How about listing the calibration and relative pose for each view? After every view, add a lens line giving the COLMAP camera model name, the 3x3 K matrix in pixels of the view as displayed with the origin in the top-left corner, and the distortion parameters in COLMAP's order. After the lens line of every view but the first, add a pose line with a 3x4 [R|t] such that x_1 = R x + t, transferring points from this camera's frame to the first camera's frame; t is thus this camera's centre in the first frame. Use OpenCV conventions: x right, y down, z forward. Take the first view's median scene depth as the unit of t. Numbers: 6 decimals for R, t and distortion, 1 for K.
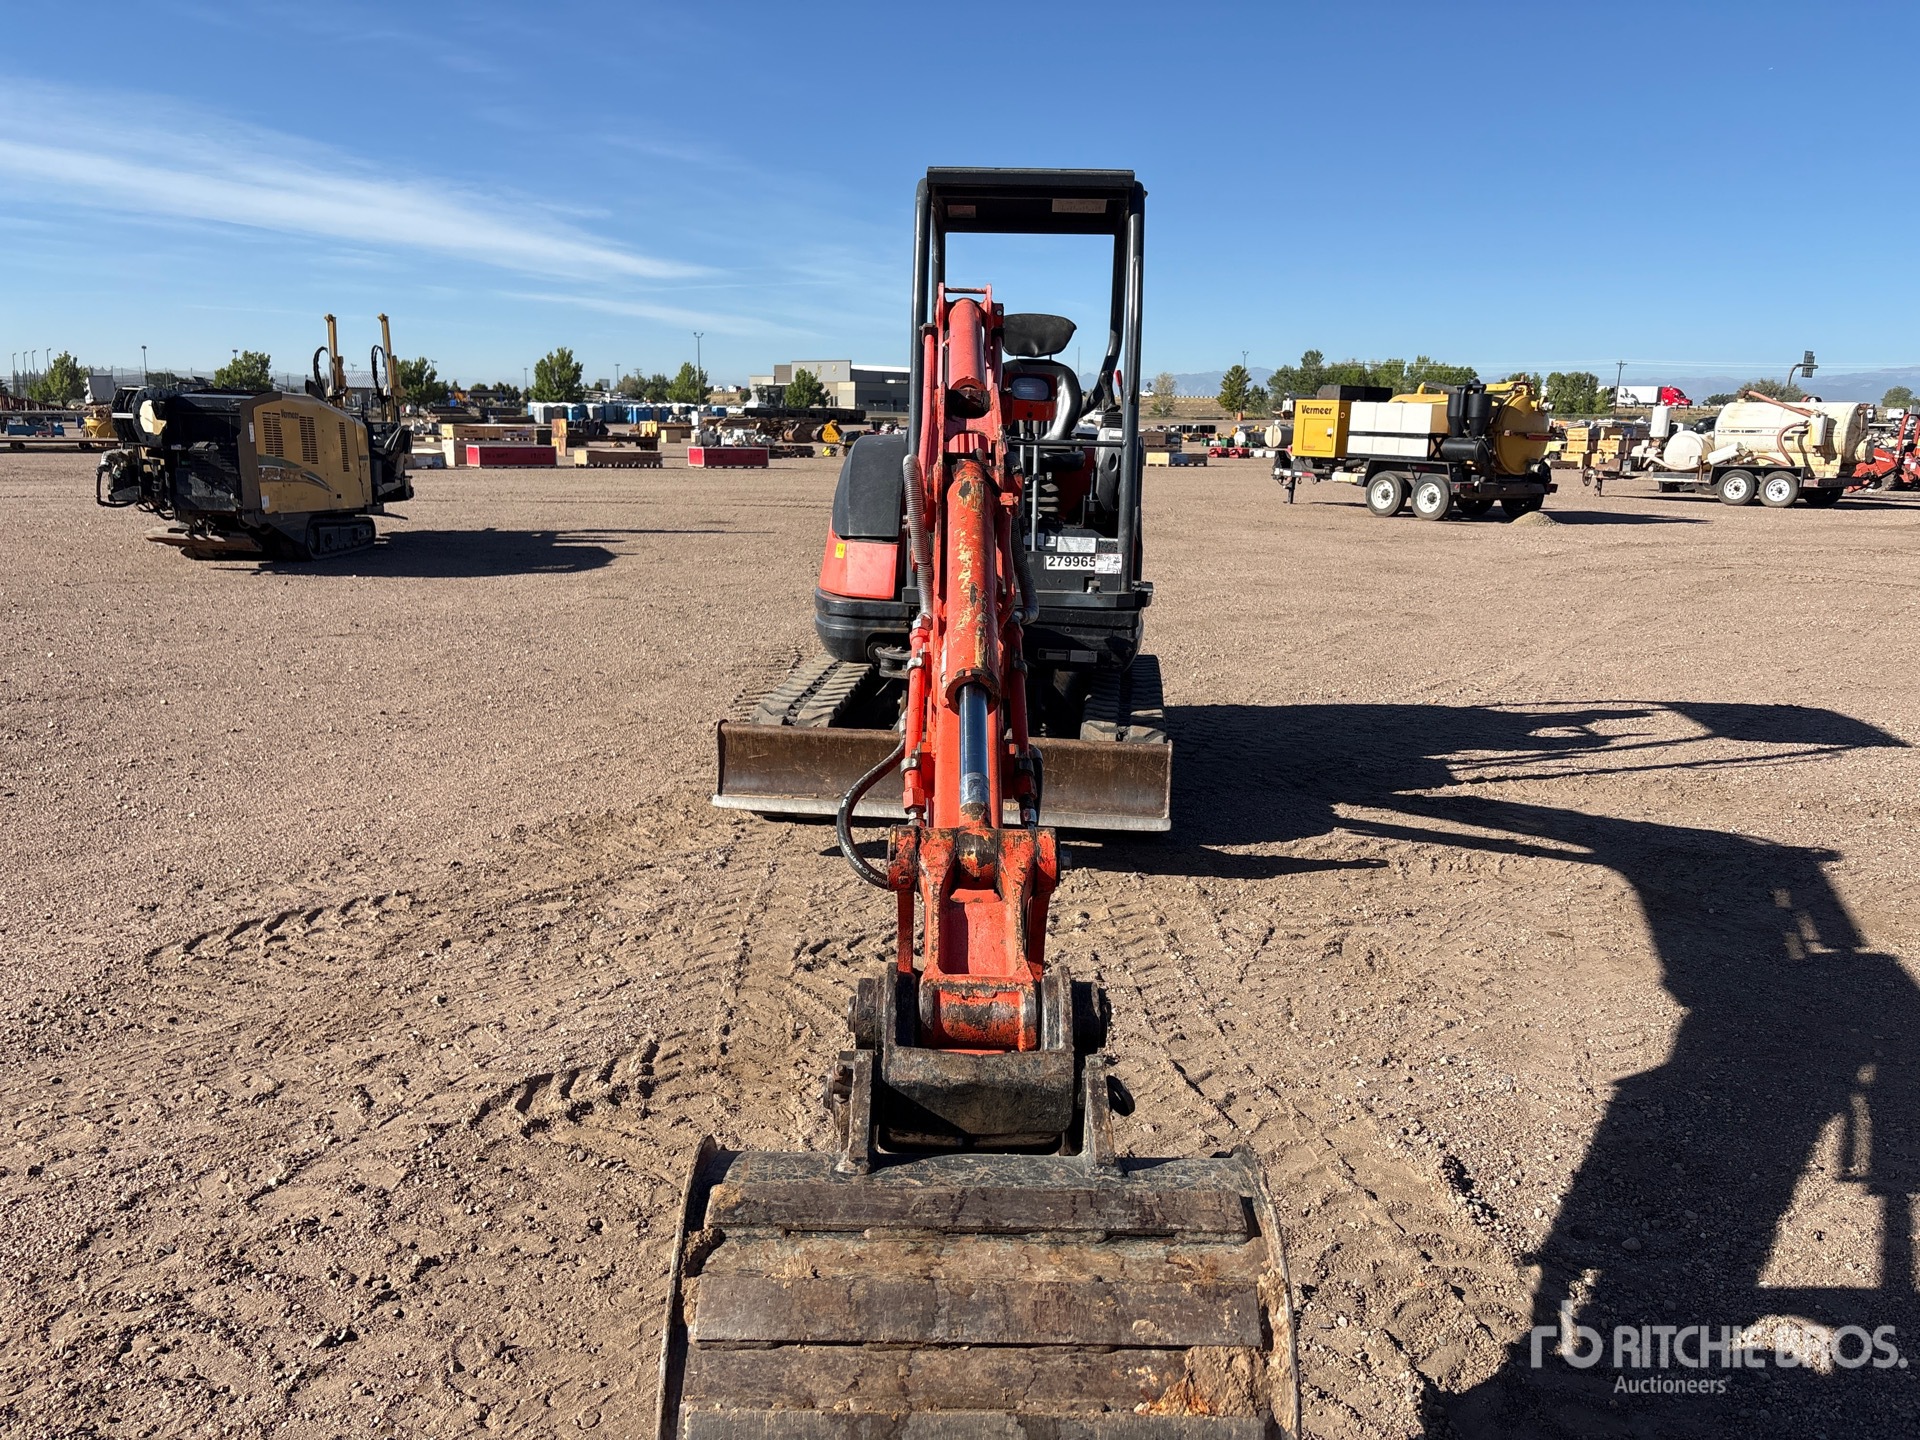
lens RADIAL K [[1451.9, 0, 946.4], [0, 1451.9, 725.3], [0, 0, 1]] dist [0.049734, -0.045109]
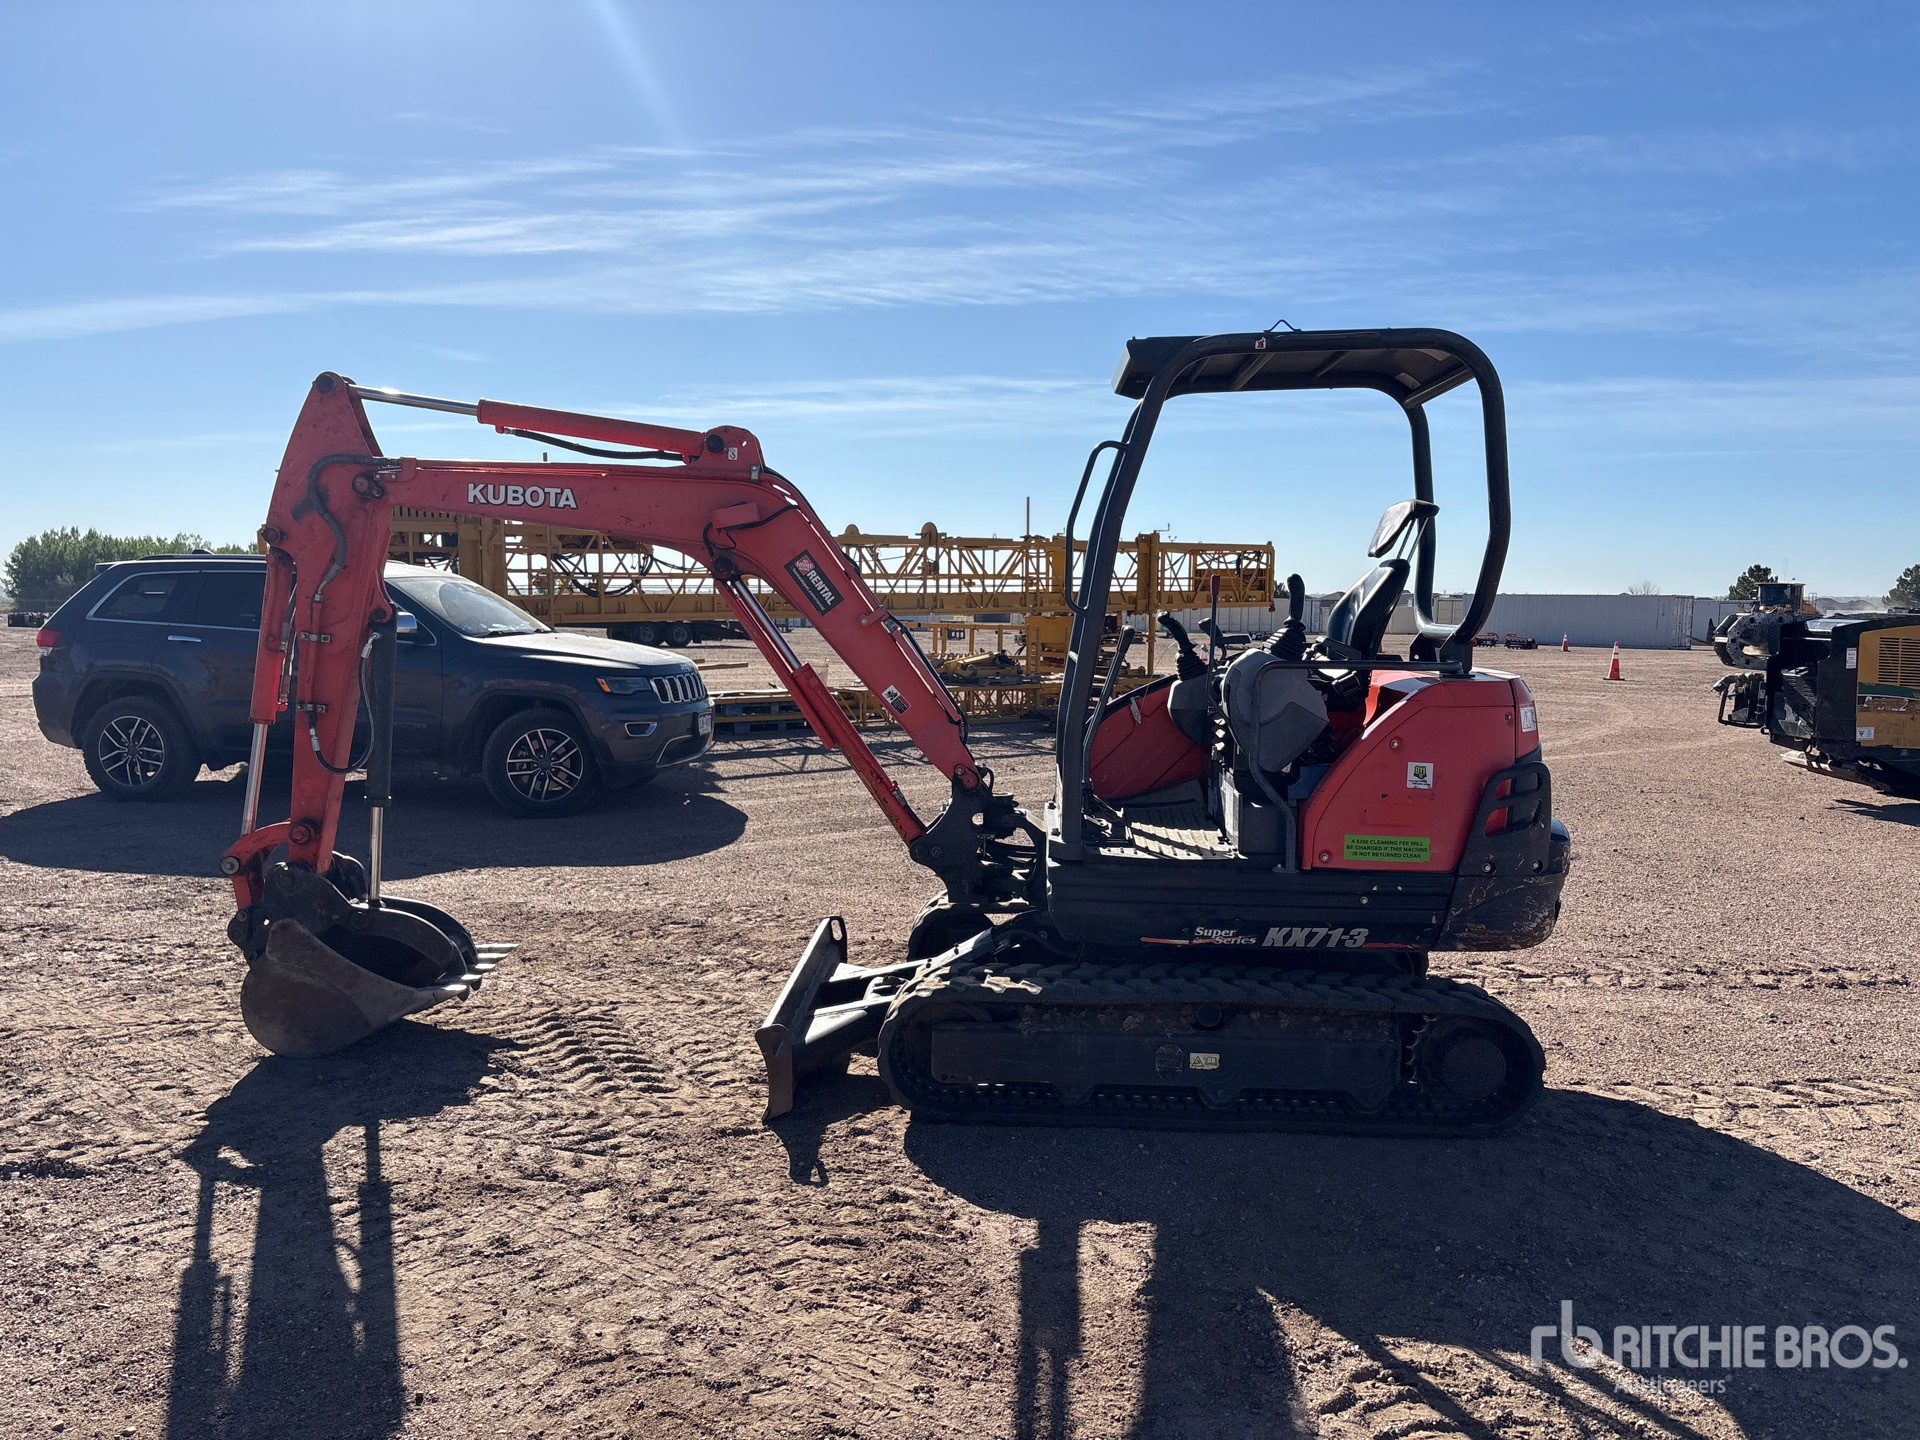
lens RADIAL K [[1451.9, 0, 946.4], [0, 1451.9, 725.3], [0, 0, 1]] dist [0.049734, -0.045109]
pose [[0.067620, 0.066893, -0.995466, 0.371554], [-0.218774, 0.974462, 0.050621, -0.073042], [0.973430, 0.214359, 0.080528, 0.345498]]
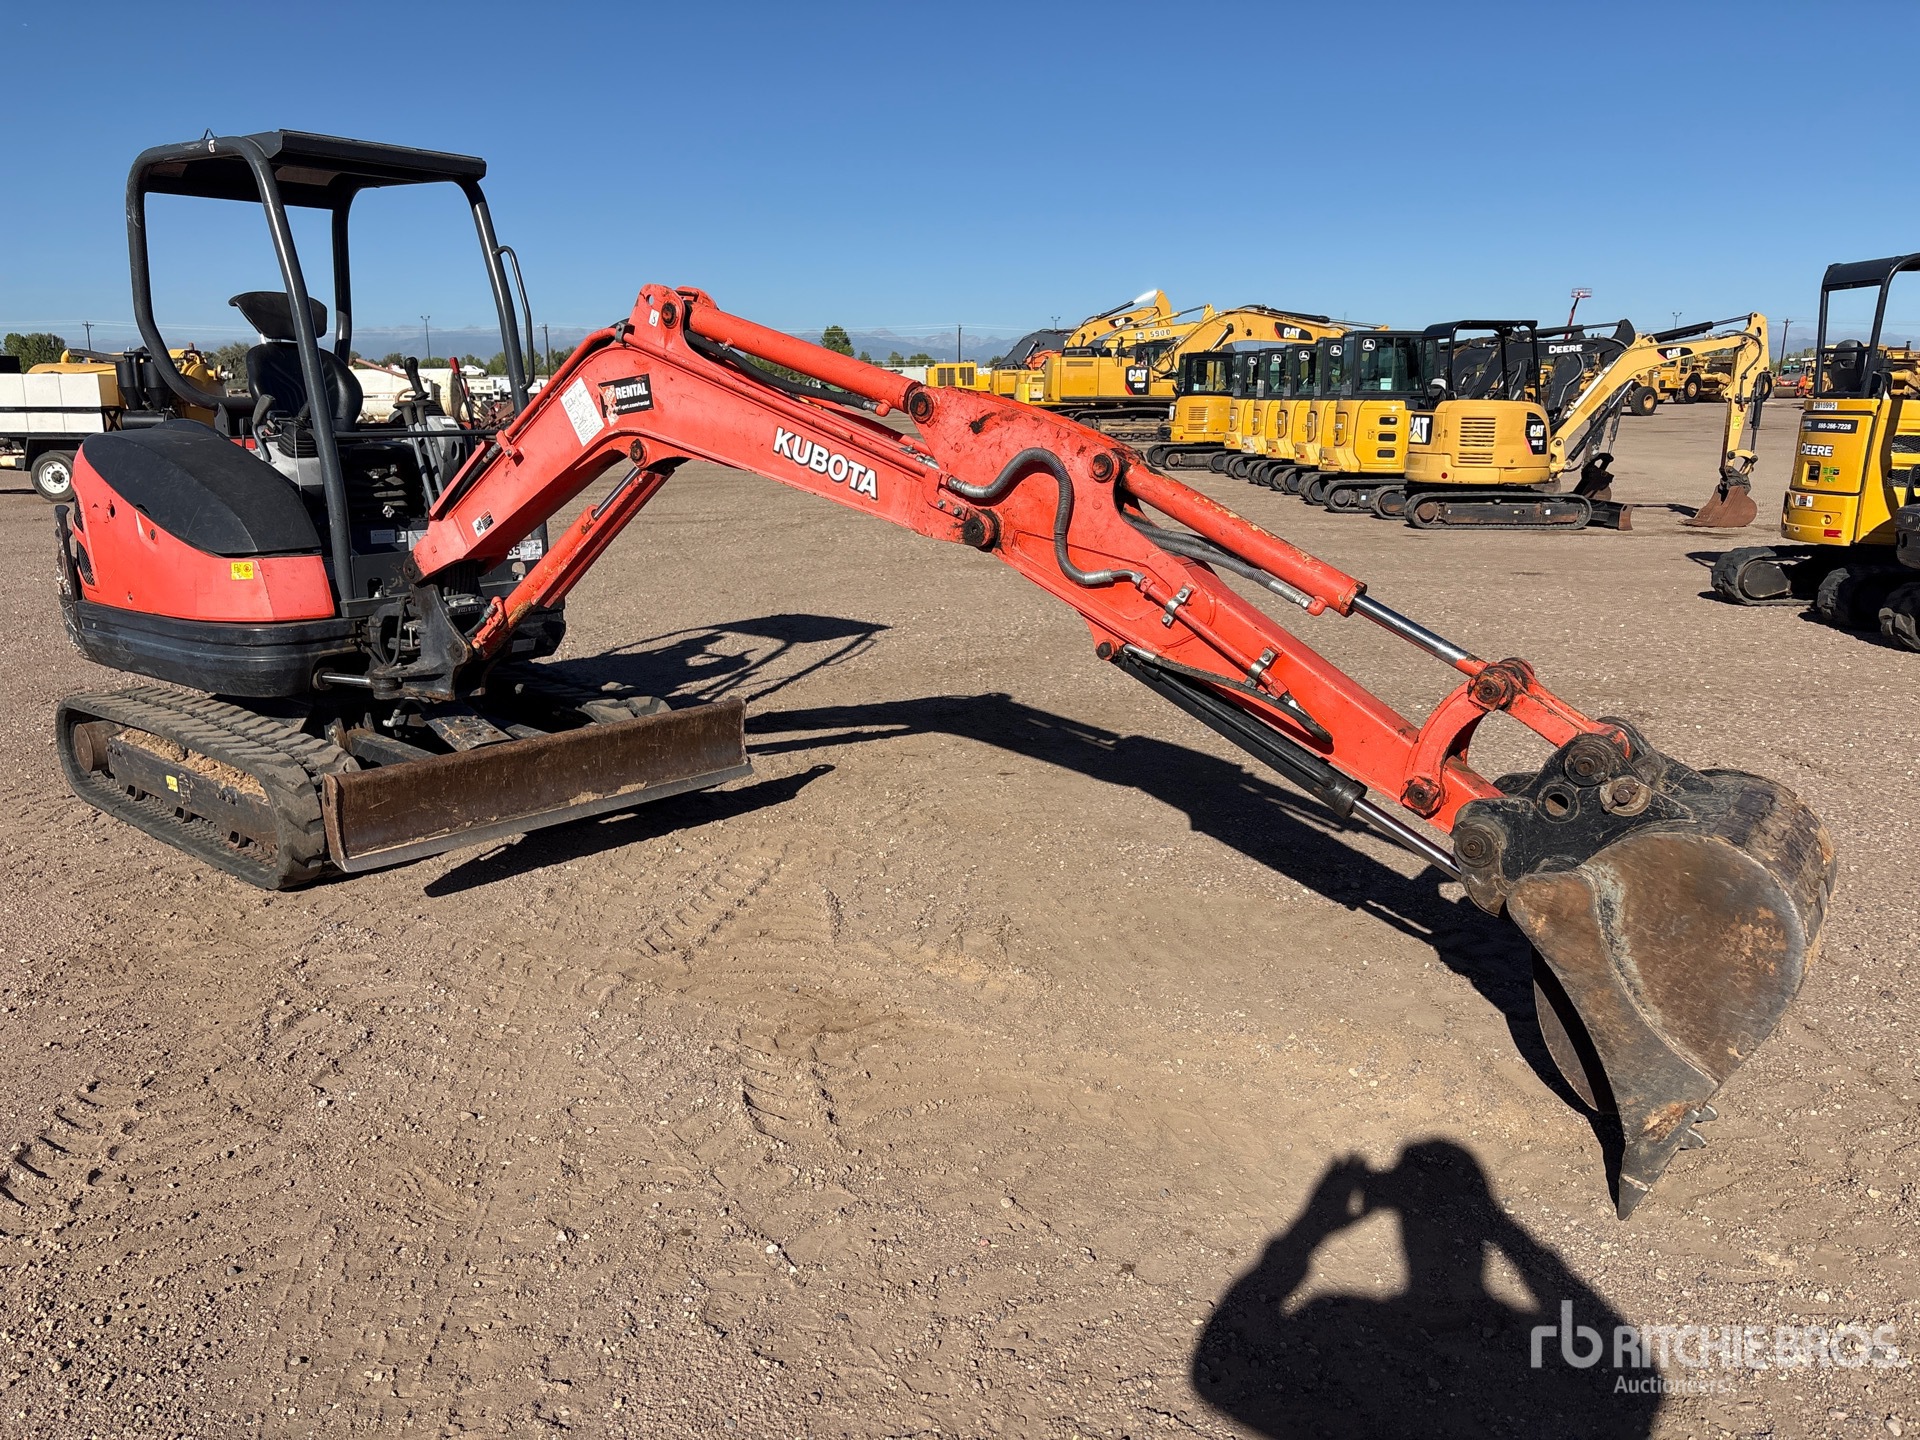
lens RADIAL K [[1490.2, 0, 960.0], [0, 1490.2, 720.0], [0, 0, 1]] dist [0.034694, -0.026322]
pose [[0.571912, -0.199695, 0.795637, -0.226648], [0.187360, 0.976078, 0.110307, -0.022153], [-0.798632, 0.085985, 0.595645, 0.063537]]
